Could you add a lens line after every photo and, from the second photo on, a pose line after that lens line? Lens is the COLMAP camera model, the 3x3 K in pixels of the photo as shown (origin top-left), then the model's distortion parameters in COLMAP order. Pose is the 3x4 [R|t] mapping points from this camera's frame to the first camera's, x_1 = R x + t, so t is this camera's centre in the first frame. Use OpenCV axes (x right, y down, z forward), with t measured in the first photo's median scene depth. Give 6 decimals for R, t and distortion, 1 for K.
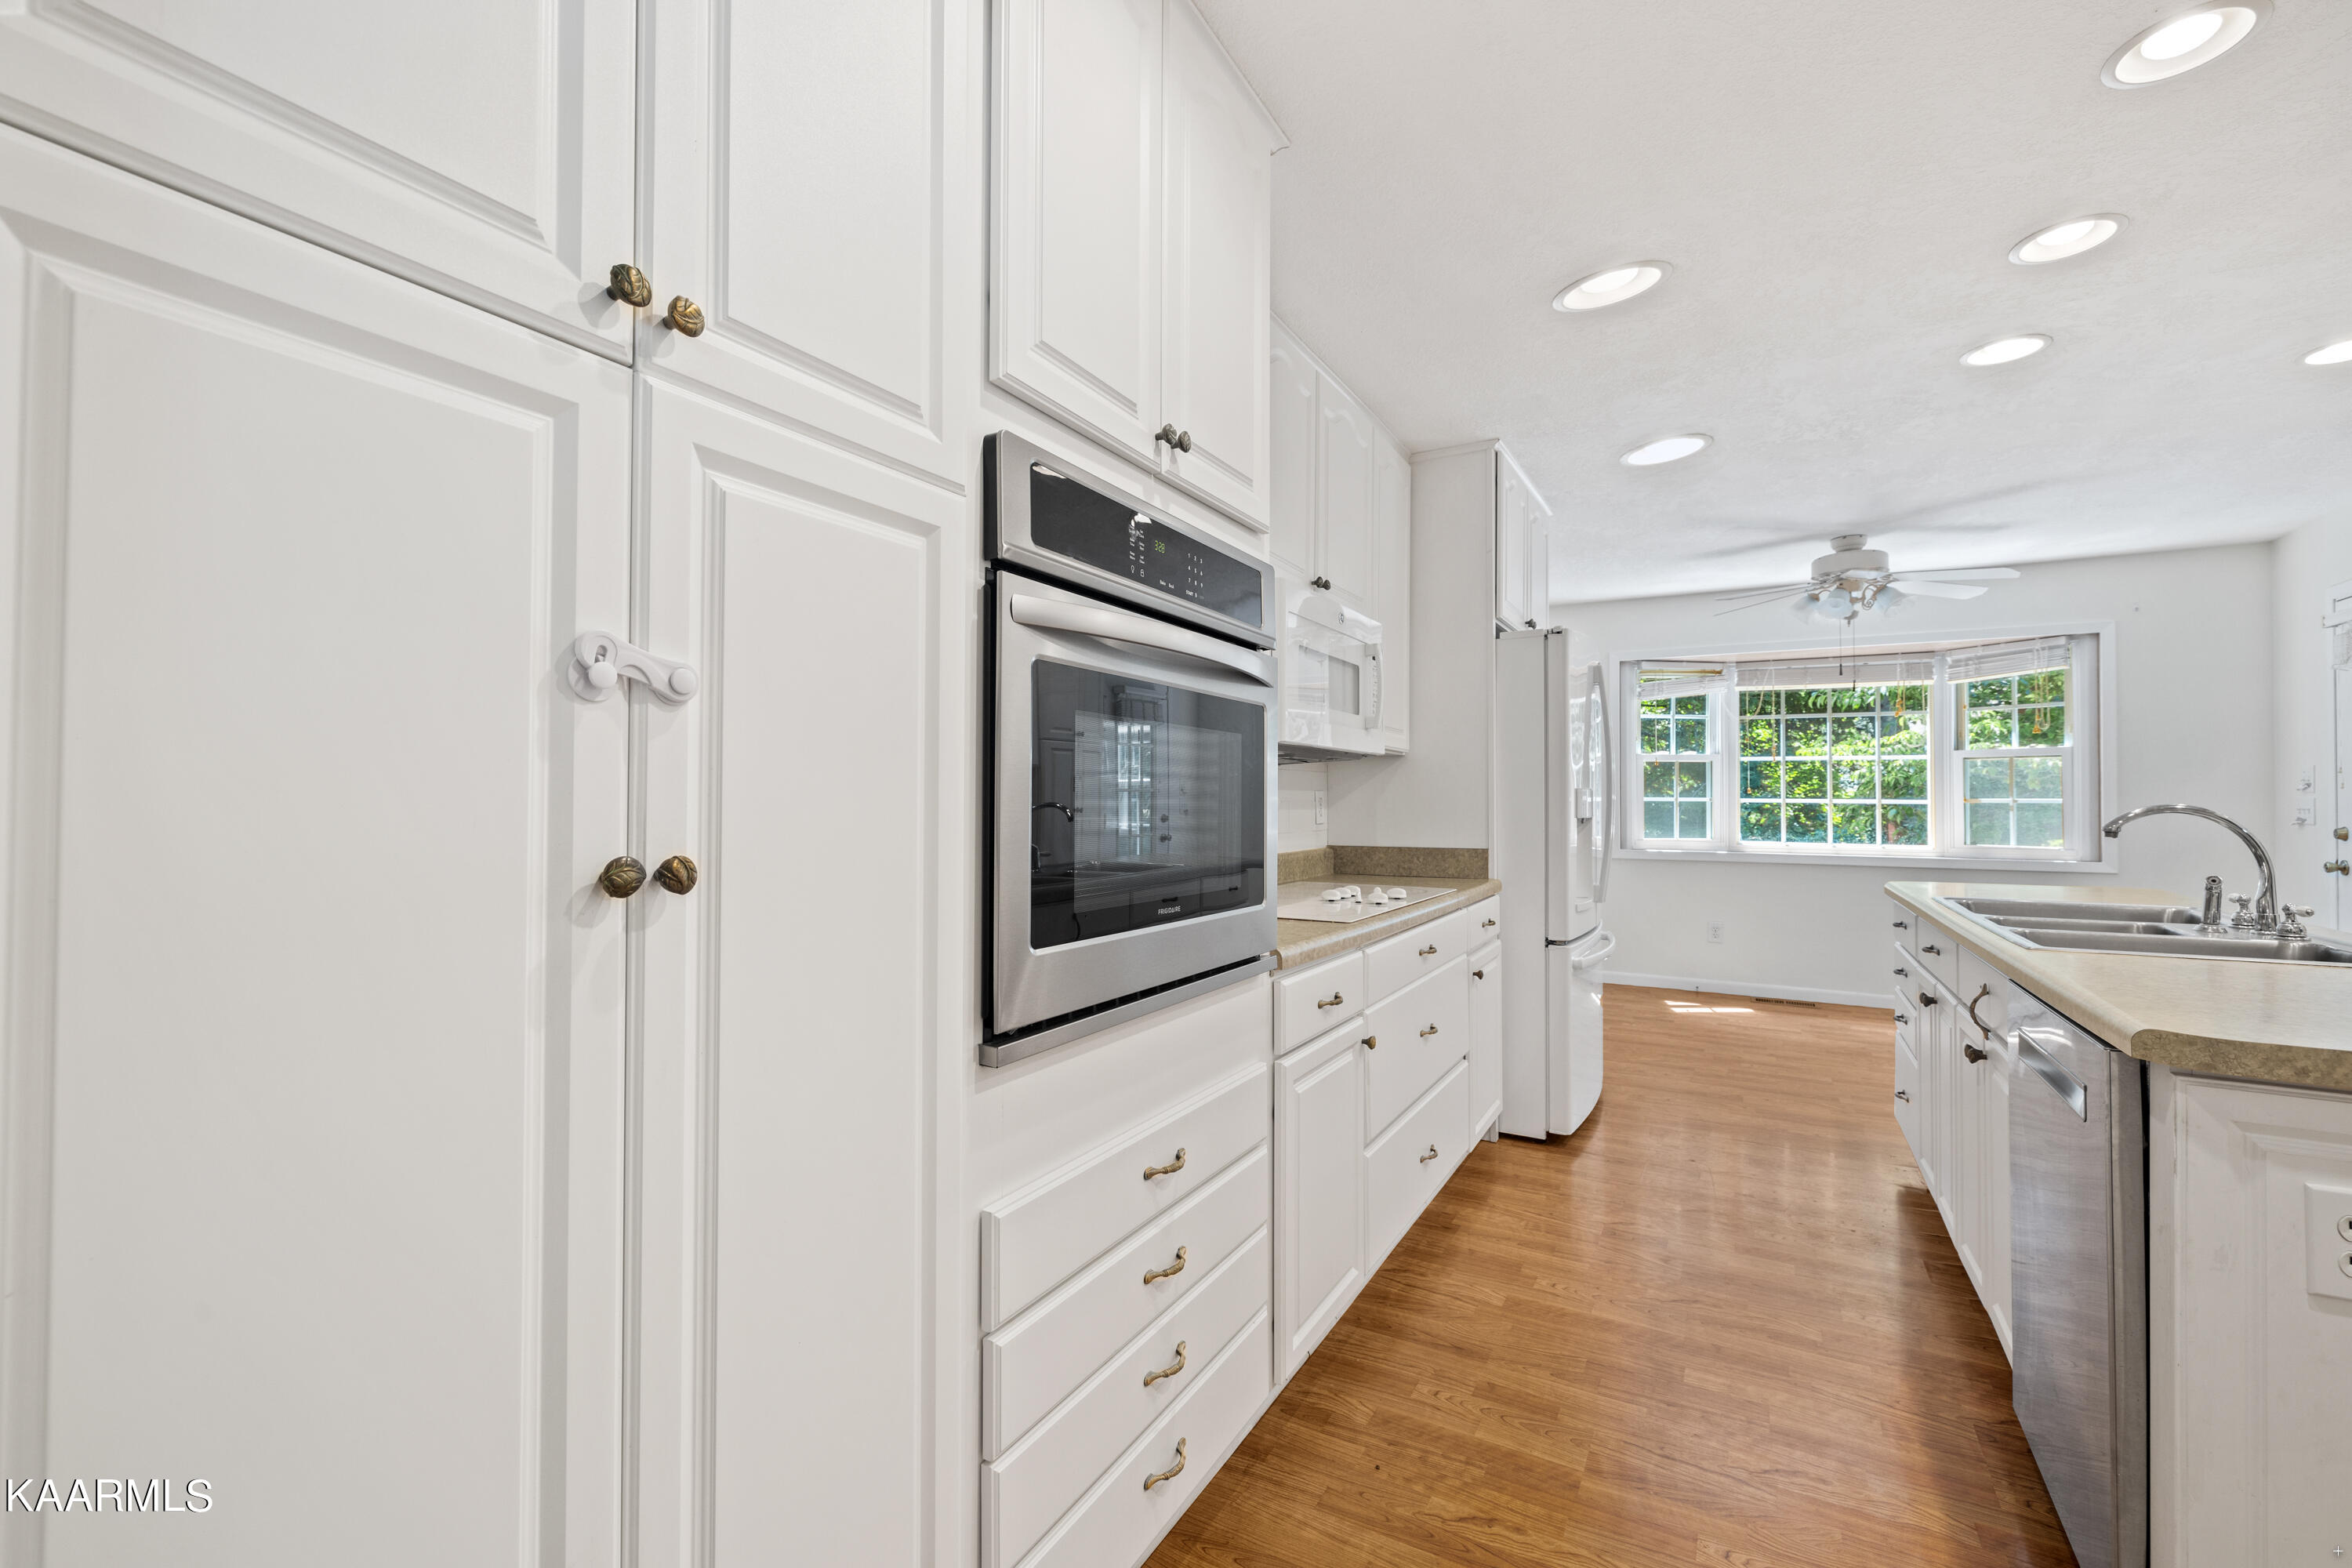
lens RADIAL K [[982.2, 0, 1176.0], [0, 982.2, 784.0], [0, 0, 1]] dist [0.003449, 0.000362]
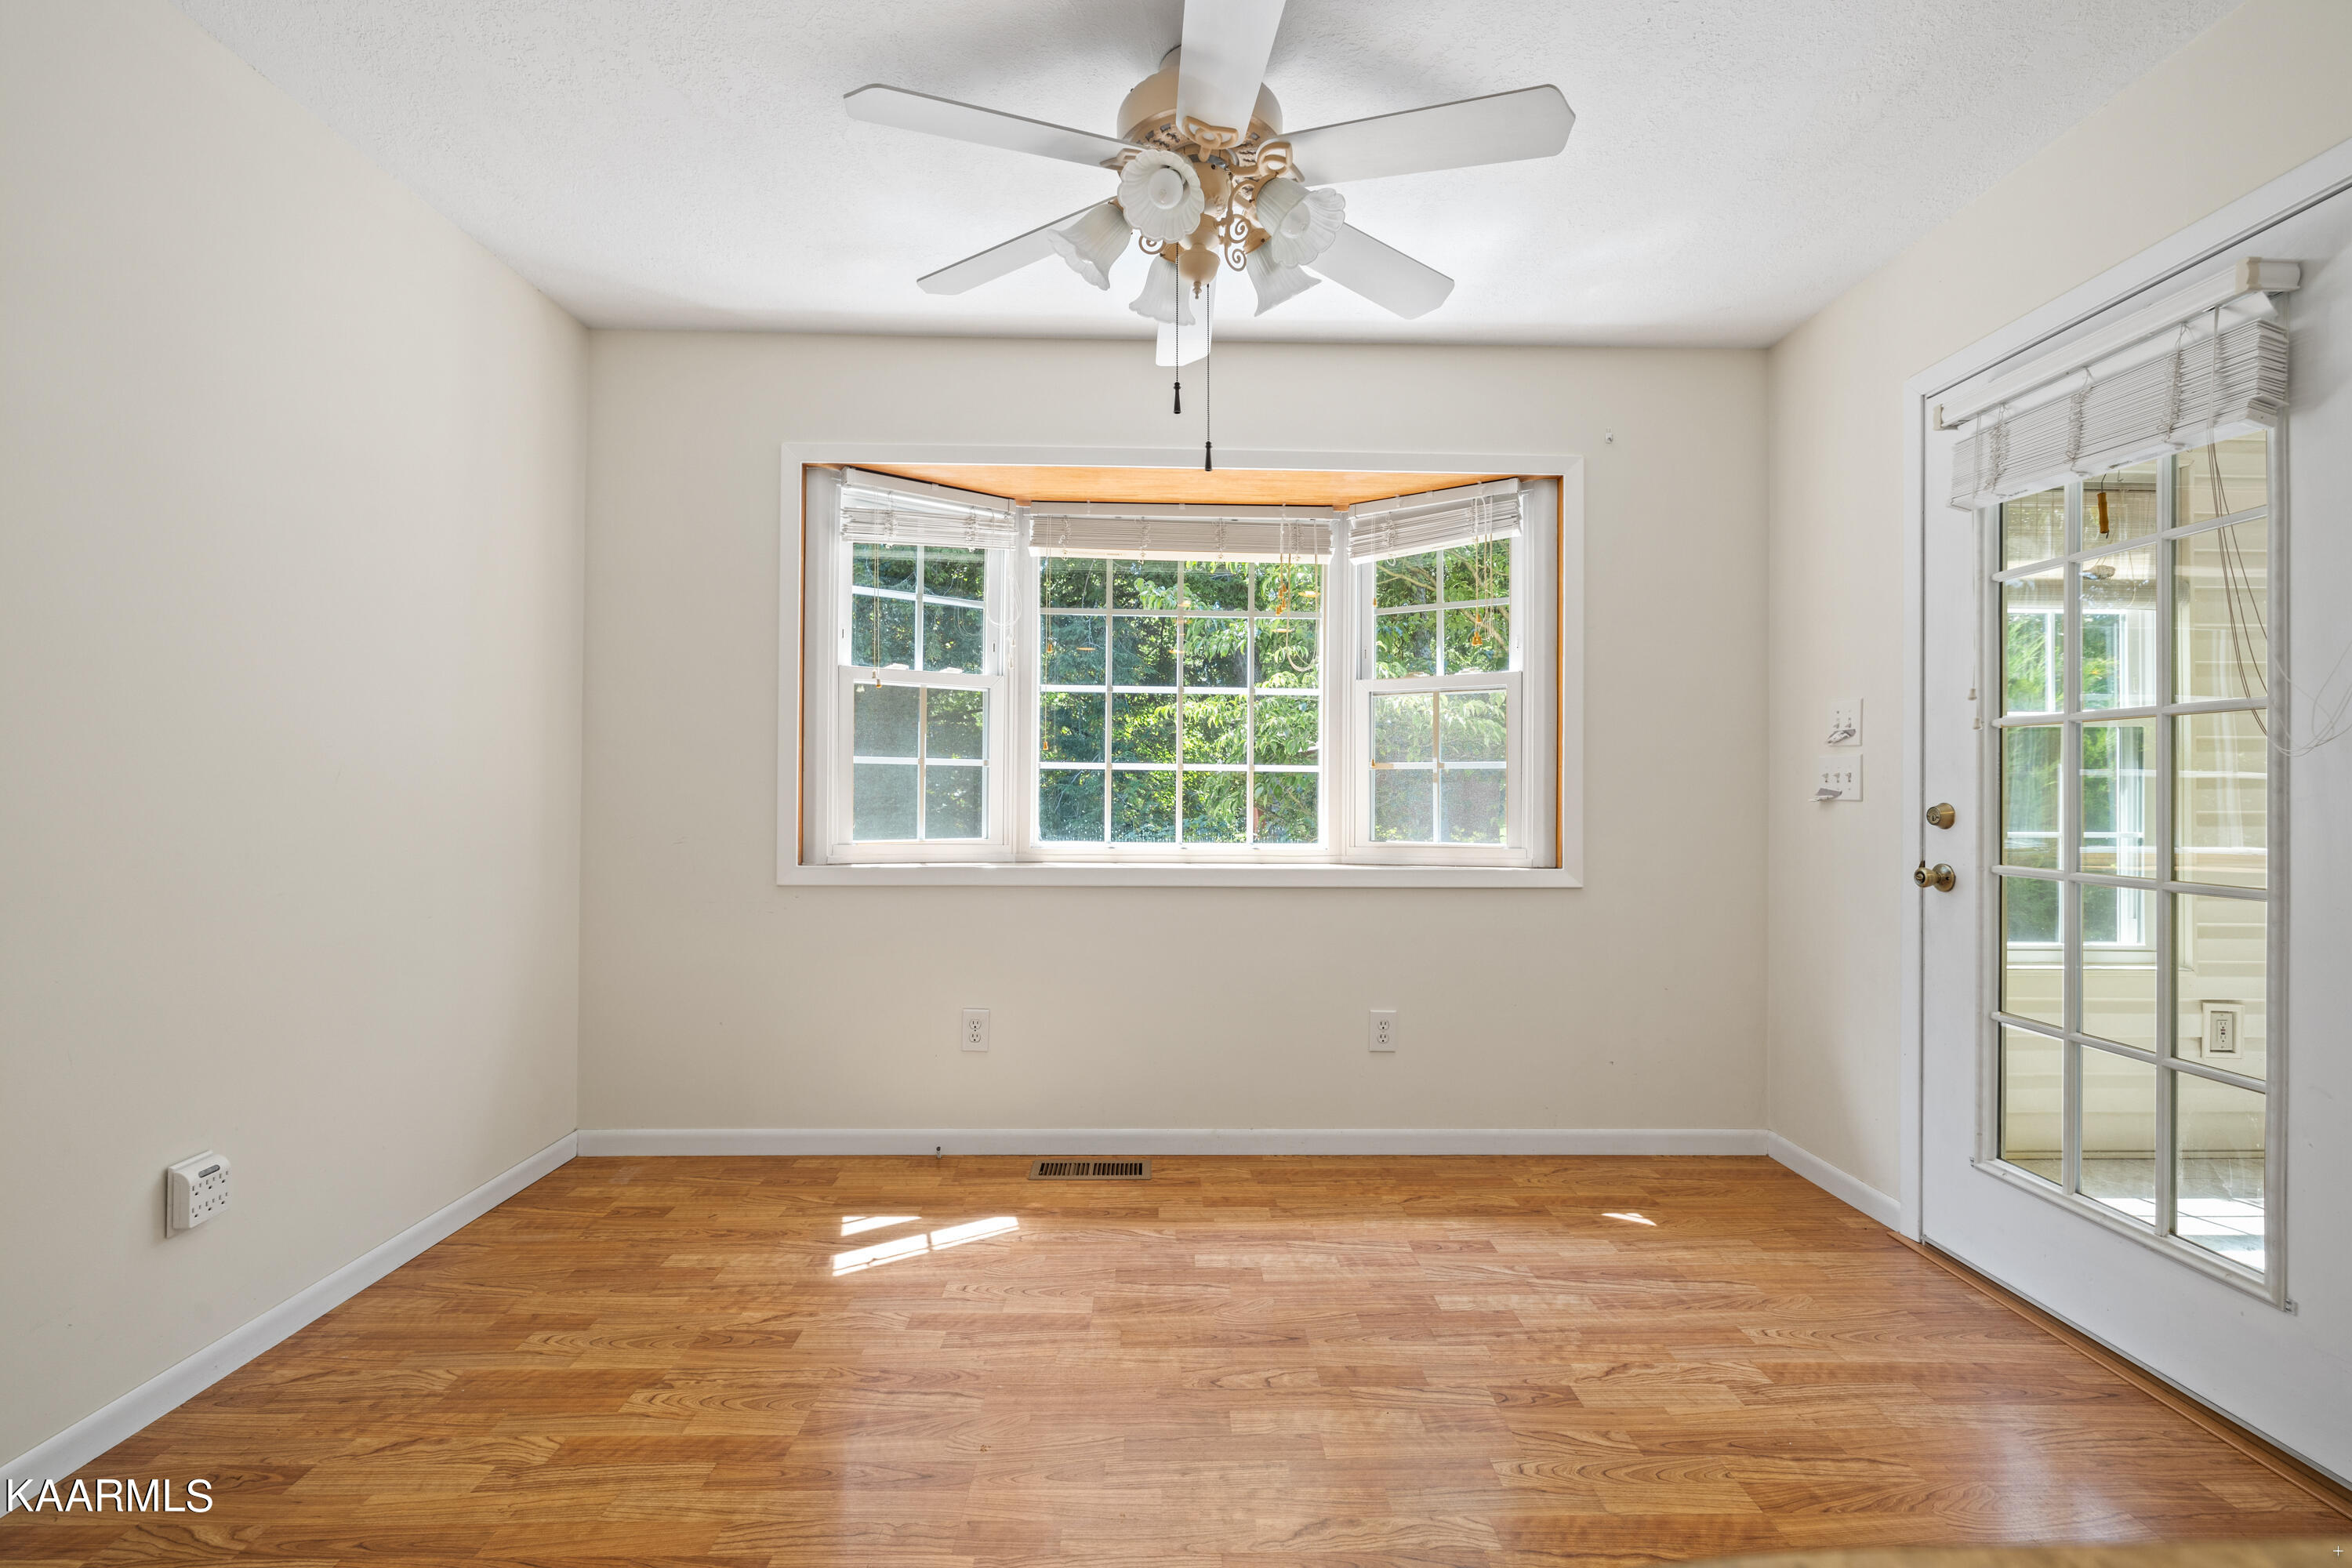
lens RADIAL K [[982.2, 0, 1176.0], [0, 982.2, 784.0], [0, 0, 1]] dist [0.003449, 0.000362]
pose [[0.853171, 0.002467, 0.521625, 0.380697], [-0.009550, 0.999895, 0.010892, 0.021353], [-0.521544, -0.014274, 0.853105, 0.537352]]
